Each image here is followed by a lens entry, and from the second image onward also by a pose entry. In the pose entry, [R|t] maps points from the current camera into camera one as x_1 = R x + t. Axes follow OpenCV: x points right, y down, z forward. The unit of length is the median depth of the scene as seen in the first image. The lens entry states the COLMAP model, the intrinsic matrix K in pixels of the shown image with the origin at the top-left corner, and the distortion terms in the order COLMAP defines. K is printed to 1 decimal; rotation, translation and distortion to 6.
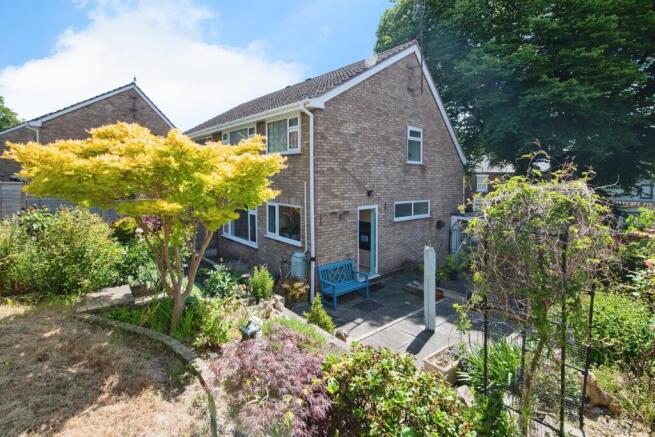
lens RADIAL K [[309.2, 0, 317.1], [0, 309.2, 181.4], [0, 0, 1]] dist [-0.019724, 0.001752]
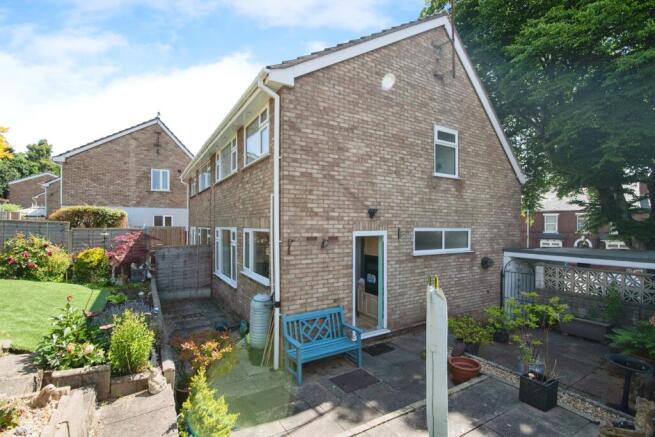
lens RADIAL K [[309.2, 0, 327.9], [0, 309.2, 220.9], [0, 0, 1]] dist [-0.019724, 0.001752]
pose [[0.989681, -0.005199, -0.143192, 0.161331], [0.001997, 0.999745, -0.022498, 0.067722], [0.143273, 0.021980, 0.989439, 0.274914]]
